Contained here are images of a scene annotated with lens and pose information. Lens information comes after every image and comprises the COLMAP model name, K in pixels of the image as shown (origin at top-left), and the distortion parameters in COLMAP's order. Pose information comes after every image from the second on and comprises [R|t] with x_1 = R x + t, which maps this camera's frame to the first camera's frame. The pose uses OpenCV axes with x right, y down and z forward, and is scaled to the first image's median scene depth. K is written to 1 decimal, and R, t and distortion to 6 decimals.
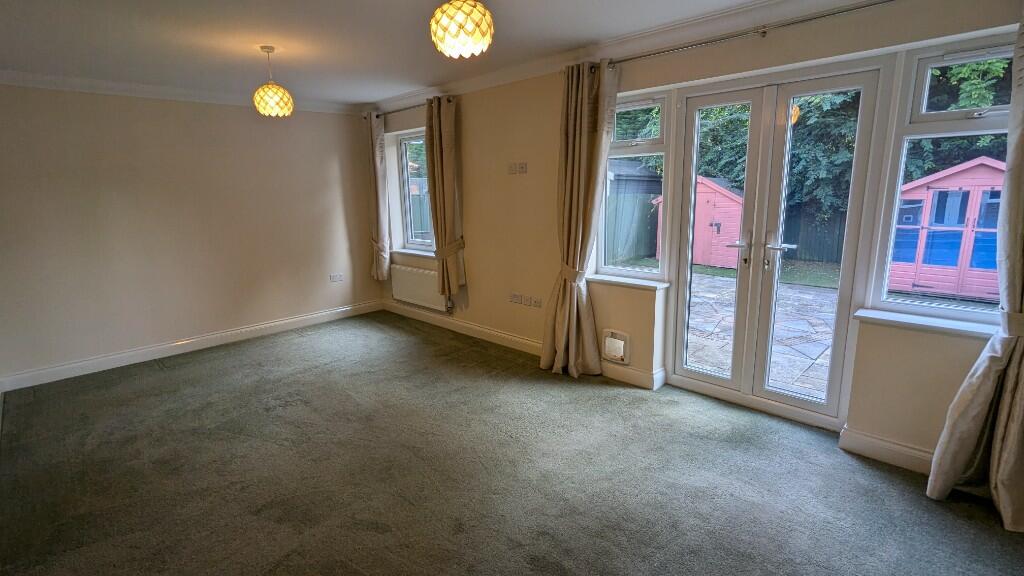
lens RADIAL K [[482.8, 0, 508.7], [0, 482.8, 289.5], [0, 0, 1]] dist [-0.001556, -0.000052]
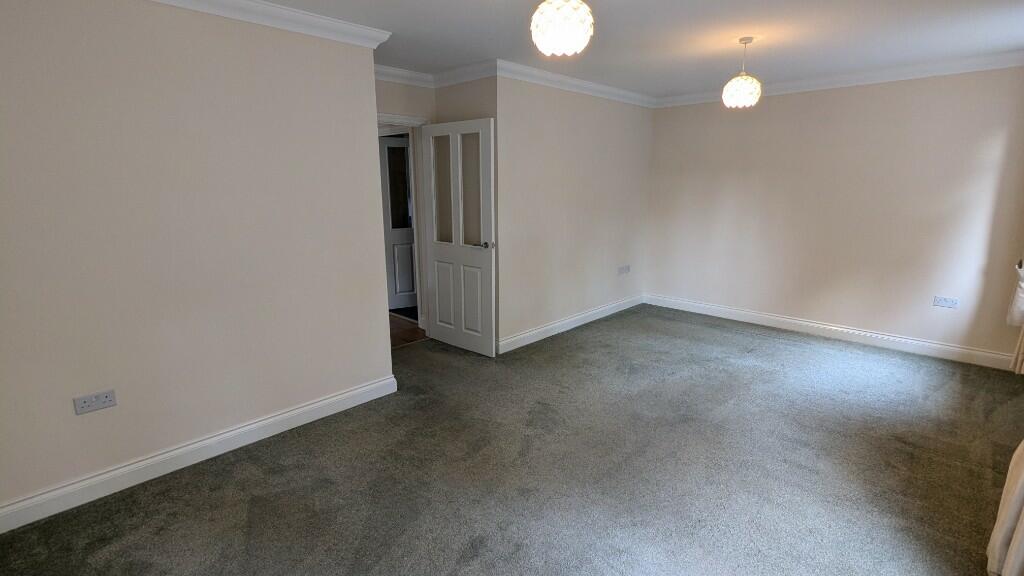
lens RADIAL K [[482.8, 0, 508.7], [0, 482.8, 289.5], [0, 0, 1]] dist [-0.001556, -0.000052]
pose [[0.017183, 0.242417, -0.970020, 0.374418], [-0.206367, 0.950134, 0.233792, -0.085955], [0.978324, 0.196162, 0.066353, 0.348442]]
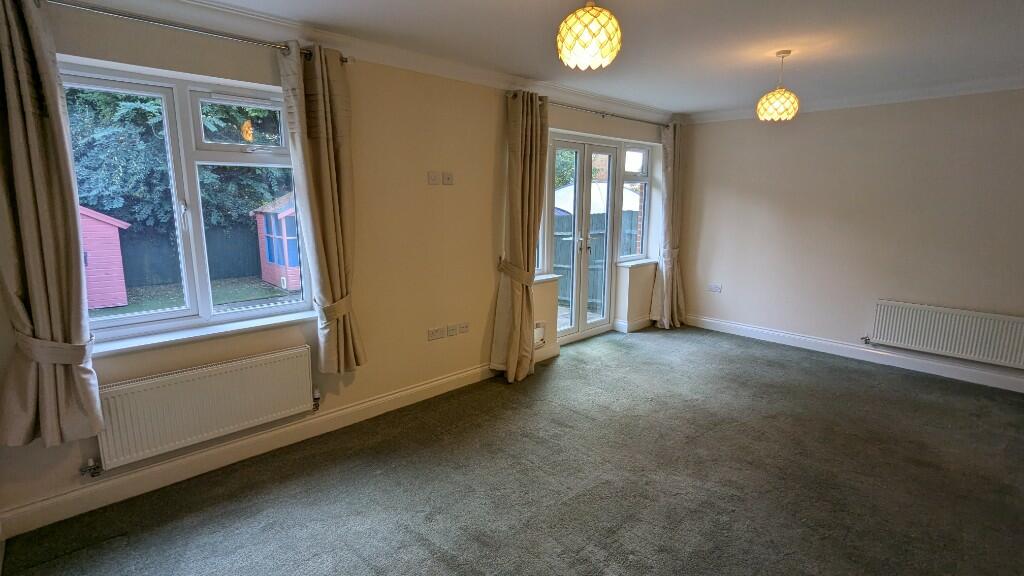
lens RADIAL K [[486.8, 0, 513.9], [0, 486.8, 279.5], [0, 0, 1]] dist [0.003275, 0.000343]
pose [[0.025592, -0.143897, 0.989262, -0.705671], [0.204623, 0.969387, 0.135712, -0.139961], [-0.978506, 0.198953, 0.054253, 0.716434]]
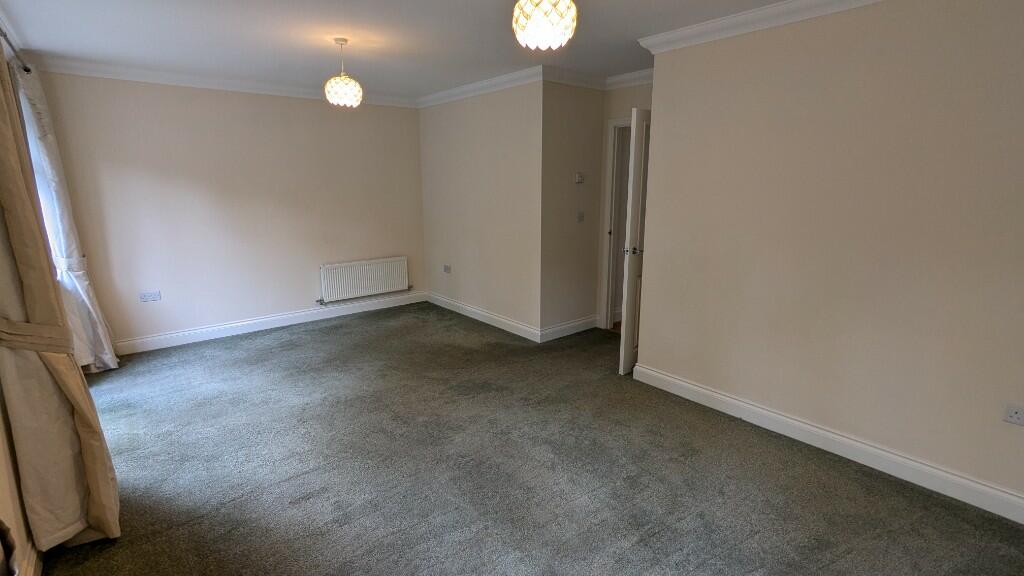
lens RADIAL K [[486.8, 0, 513.9], [0, 486.8, 279.5], [0, 0, 1]] dist [0.003275, 0.000343]
pose [[-0.995111, 0.006458, 0.098547, -0.327372], [0.045757, 0.914440, 0.402126, -0.225998], [-0.087518, 0.404669, -0.910265, 1.060532]]
